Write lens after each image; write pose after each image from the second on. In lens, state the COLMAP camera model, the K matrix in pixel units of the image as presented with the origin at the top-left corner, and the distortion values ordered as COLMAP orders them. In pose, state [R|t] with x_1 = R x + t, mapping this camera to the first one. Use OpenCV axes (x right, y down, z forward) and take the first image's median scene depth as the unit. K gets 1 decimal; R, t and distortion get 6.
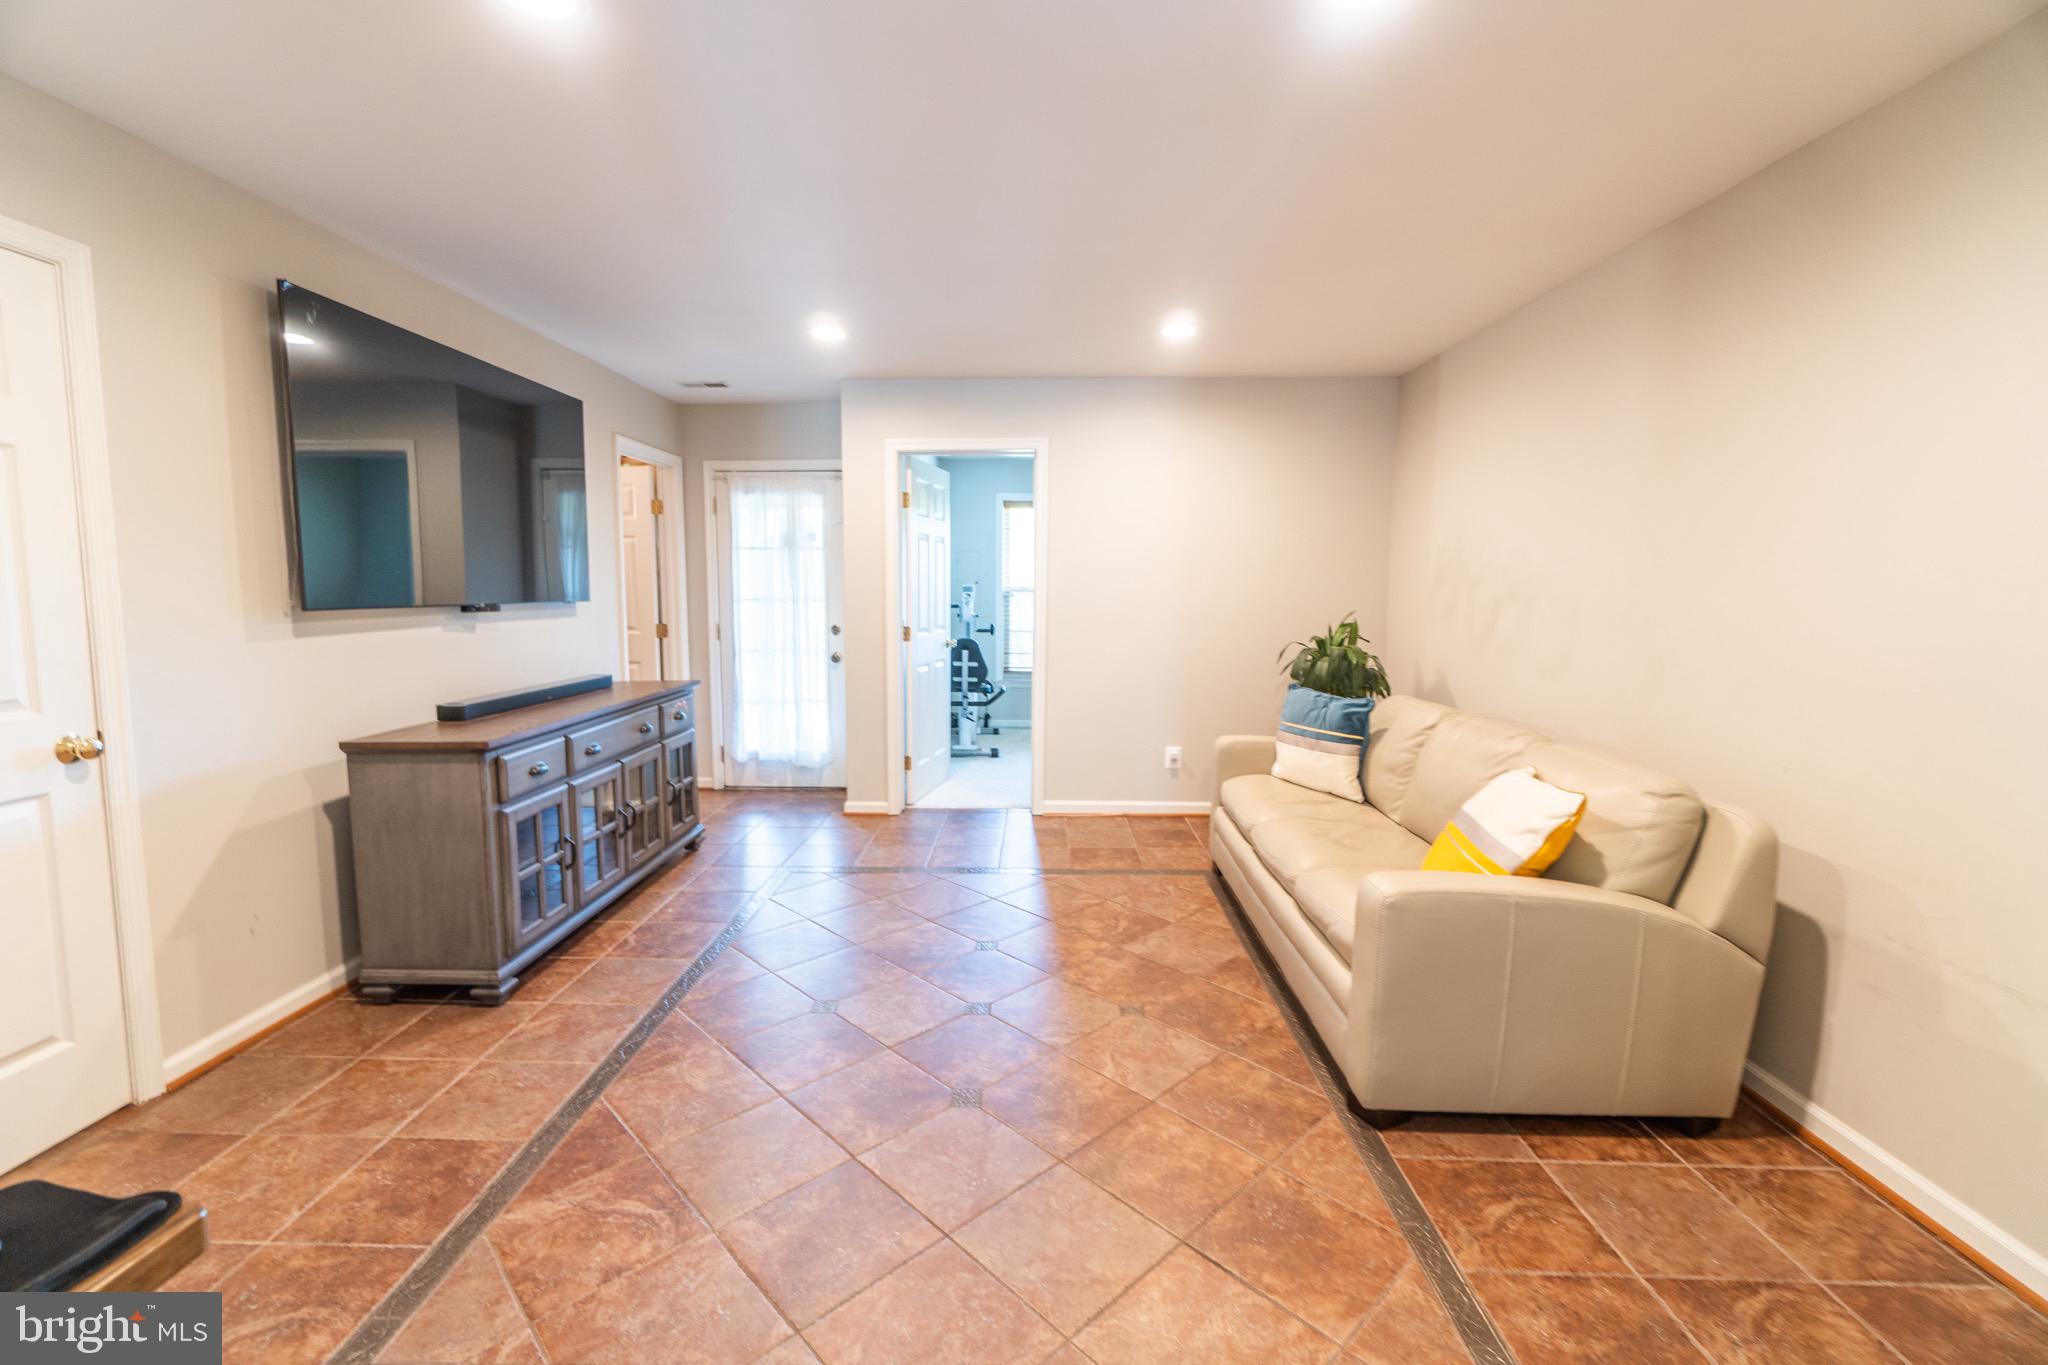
lens RADIAL K [[875.4, 0, 1018.7], [0, 875.4, 675.1], [0, 0, 1]] dist [-0.005319, 0.000342]
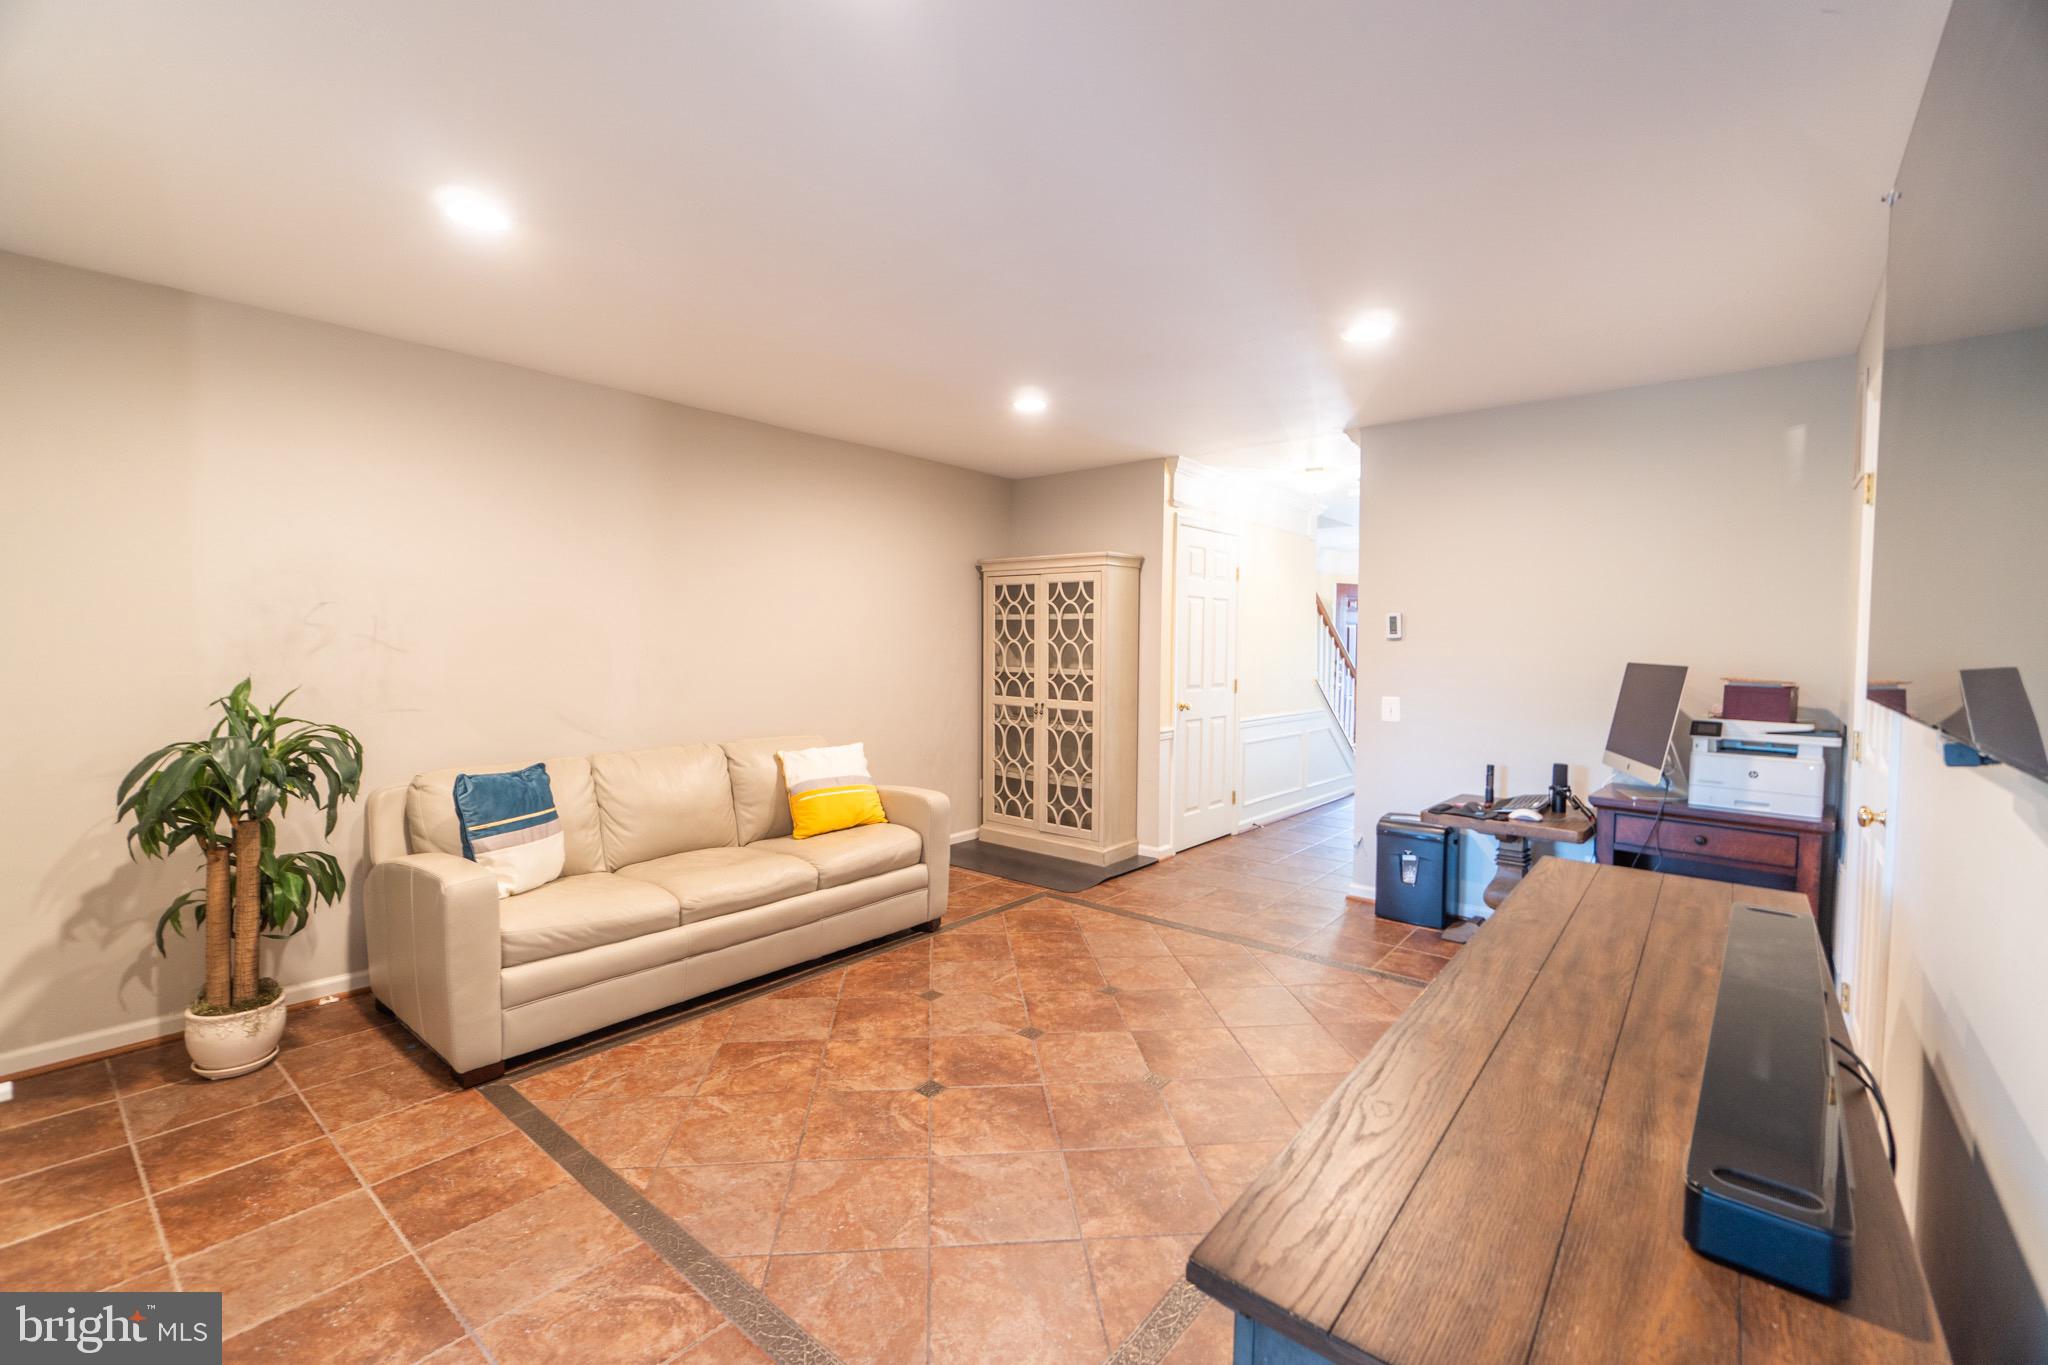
lens RADIAL K [[875.4, 0, 1018.7], [0, 875.4, 675.1], [0, 0, 1]] dist [-0.005319, 0.000342]
pose [[-0.781385, -0.037397, 0.622928, -0.618687], [0.054576, 0.990283, 0.127909, -0.174874], [-0.621658, 0.133943, -0.771751, 1.600902]]
